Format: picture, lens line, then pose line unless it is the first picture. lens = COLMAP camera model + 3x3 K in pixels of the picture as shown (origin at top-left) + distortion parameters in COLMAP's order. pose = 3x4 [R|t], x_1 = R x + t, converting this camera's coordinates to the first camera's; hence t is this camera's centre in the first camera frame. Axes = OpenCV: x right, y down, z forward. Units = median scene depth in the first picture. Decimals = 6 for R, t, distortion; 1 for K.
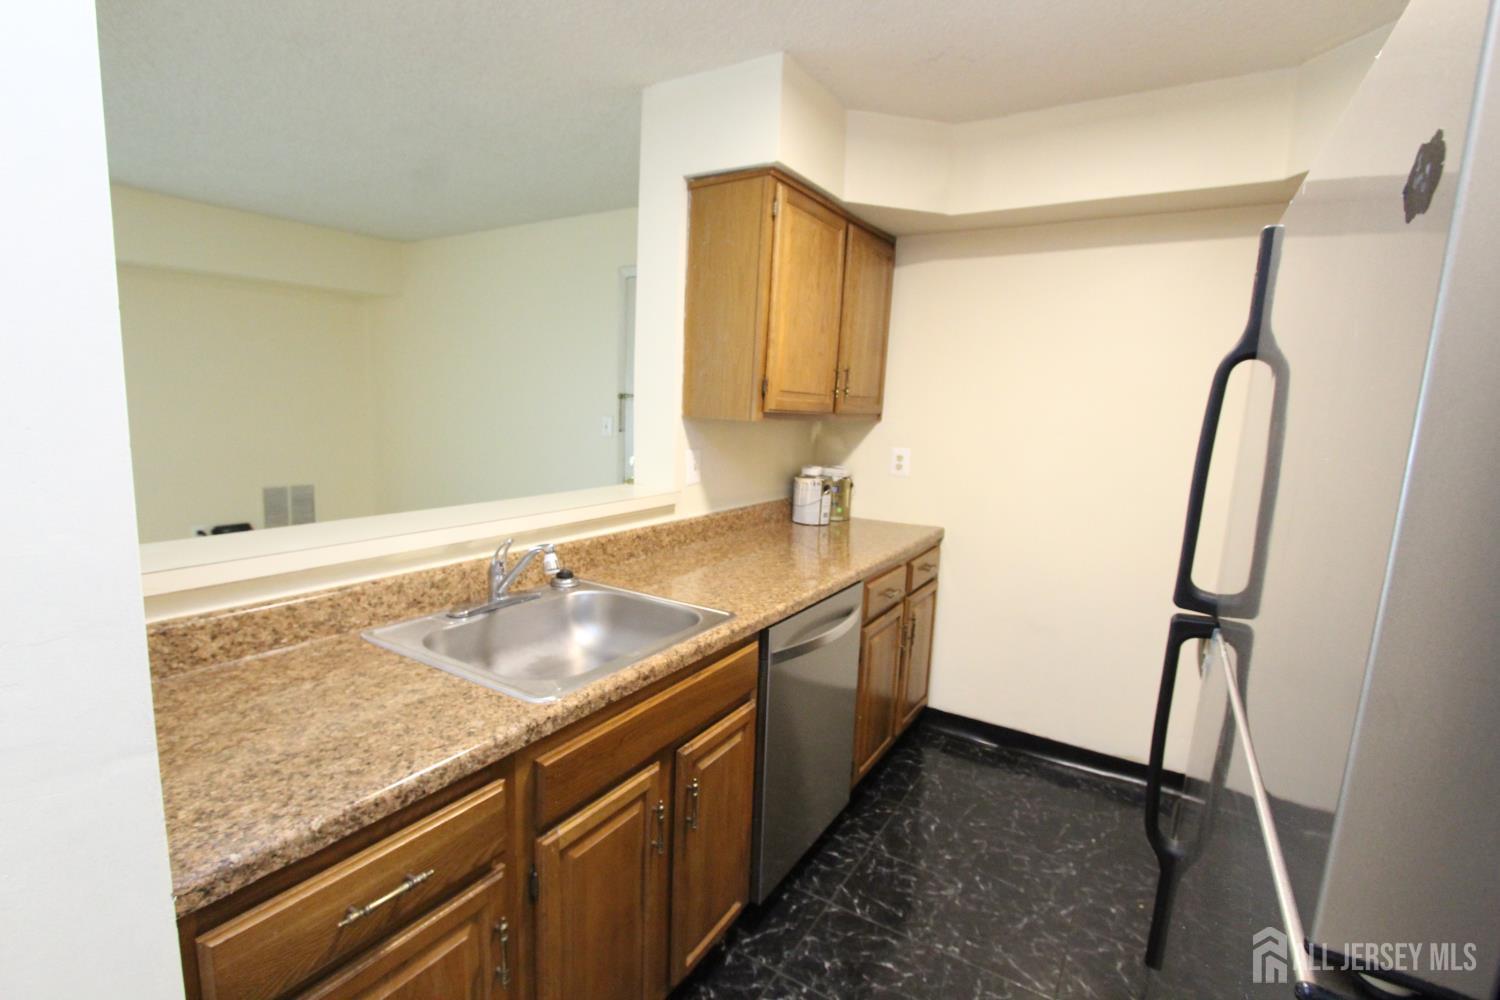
lens RADIAL K [[693.5, 0, 746.4], [0, 693.5, 505.1], [0, 0, 1]] dist [-0.022740, 0.004380]
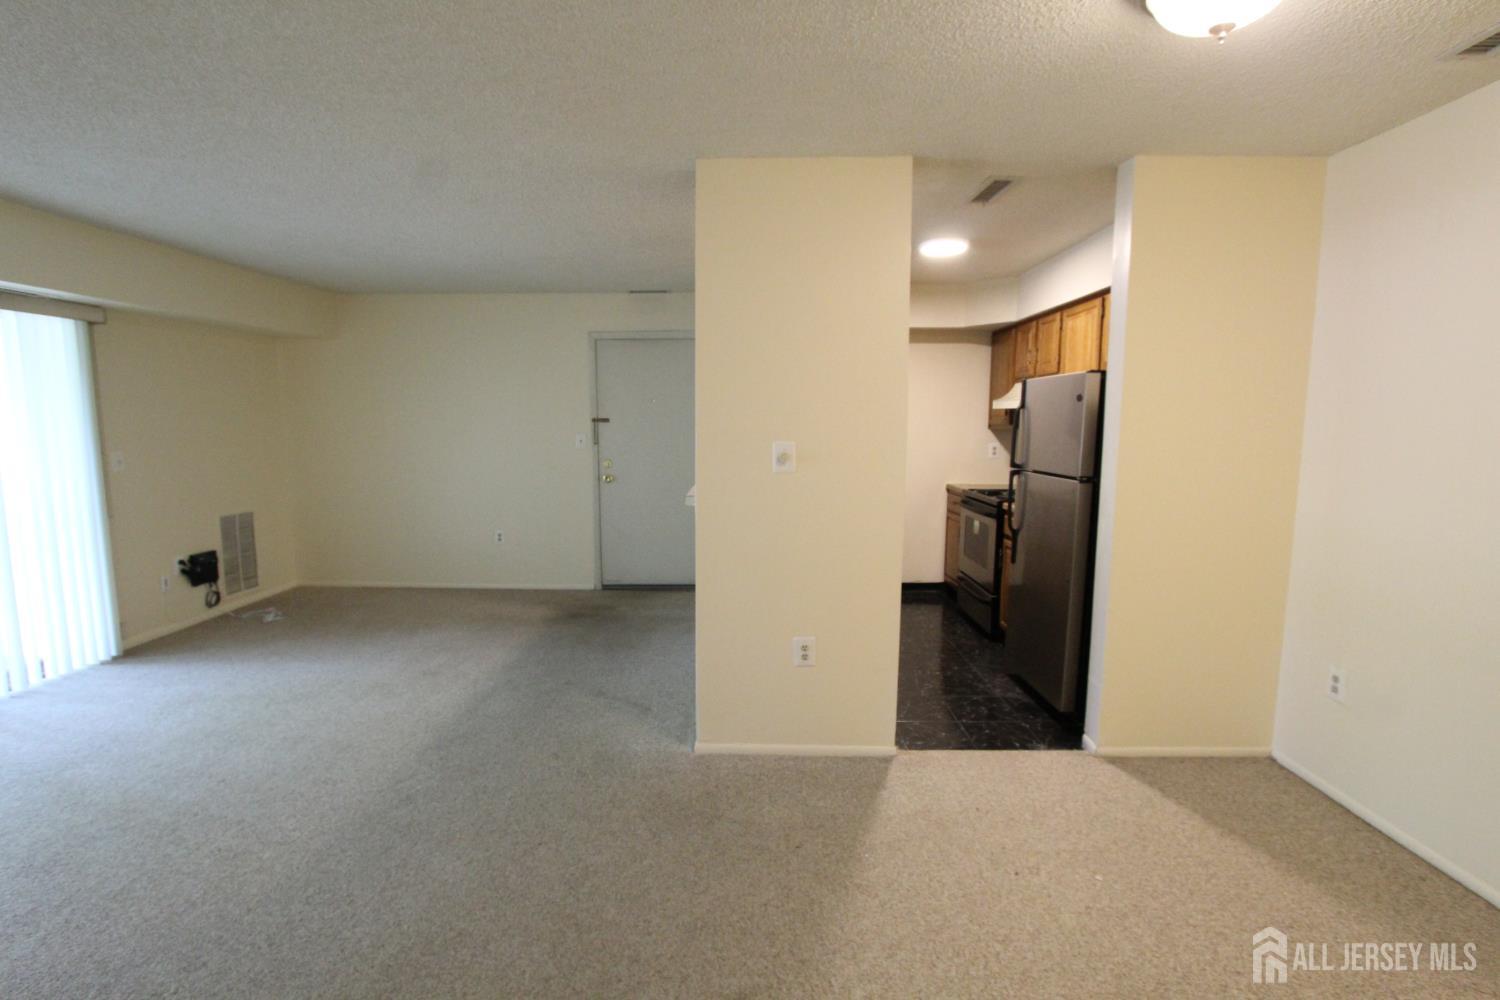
lens RADIAL K [[693.5, 0, 744.2], [0, 693.5, 503.5], [0, 0, 1]] dist [-0.022740, 0.004380]
pose [[0.854757, -0.094201, 0.510408, -1.147506], [0.104254, 0.994510, 0.008957, 0.063633], [-0.508450, 0.045556, 0.859886, -0.686930]]
